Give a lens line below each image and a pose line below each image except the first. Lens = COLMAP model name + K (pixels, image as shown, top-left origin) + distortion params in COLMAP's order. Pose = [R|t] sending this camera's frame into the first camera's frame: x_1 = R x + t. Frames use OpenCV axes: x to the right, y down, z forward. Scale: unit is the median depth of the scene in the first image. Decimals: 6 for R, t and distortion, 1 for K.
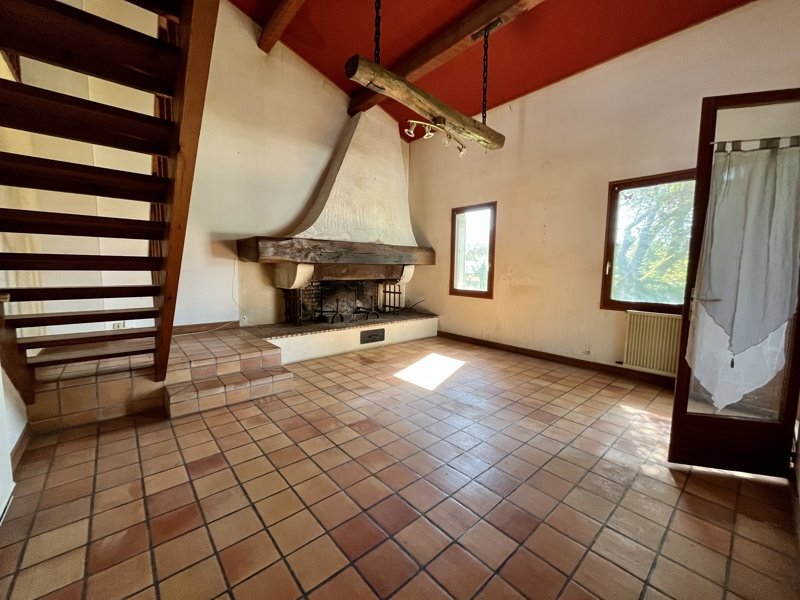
lens RADIAL K [[322.3, 0, 400.0], [0, 322.3, 300.0], [0, 0, 1]] dist [-0.001432, -0.000130]
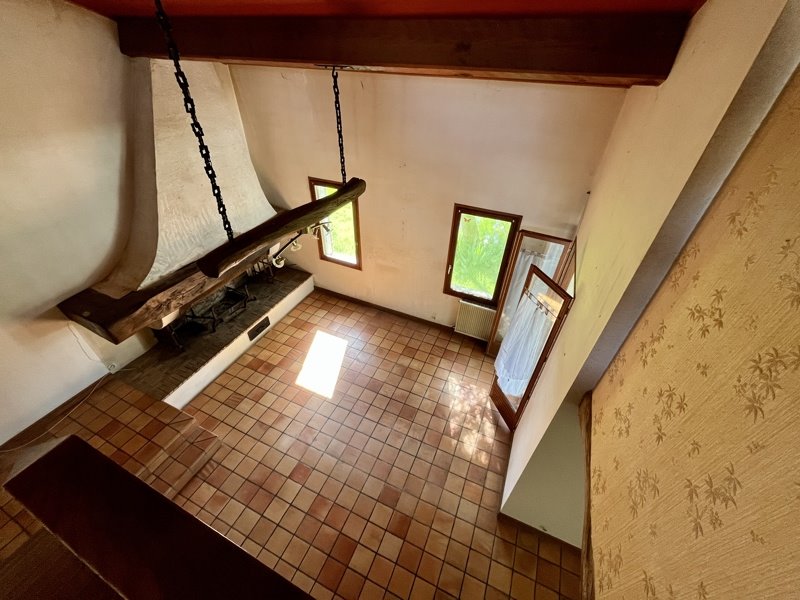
lens RADIAL K [[322.3, 0, 400.0], [0, 322.3, 300.0], [0, 0, 1]] dist [-0.001432, -0.000130]
pose [[0.908030, -0.250576, 0.335698, 0.005261], [0.027841, 0.835696, 0.548486, -0.683618], [-0.417979, -0.488695, 0.765813, 0.039210]]
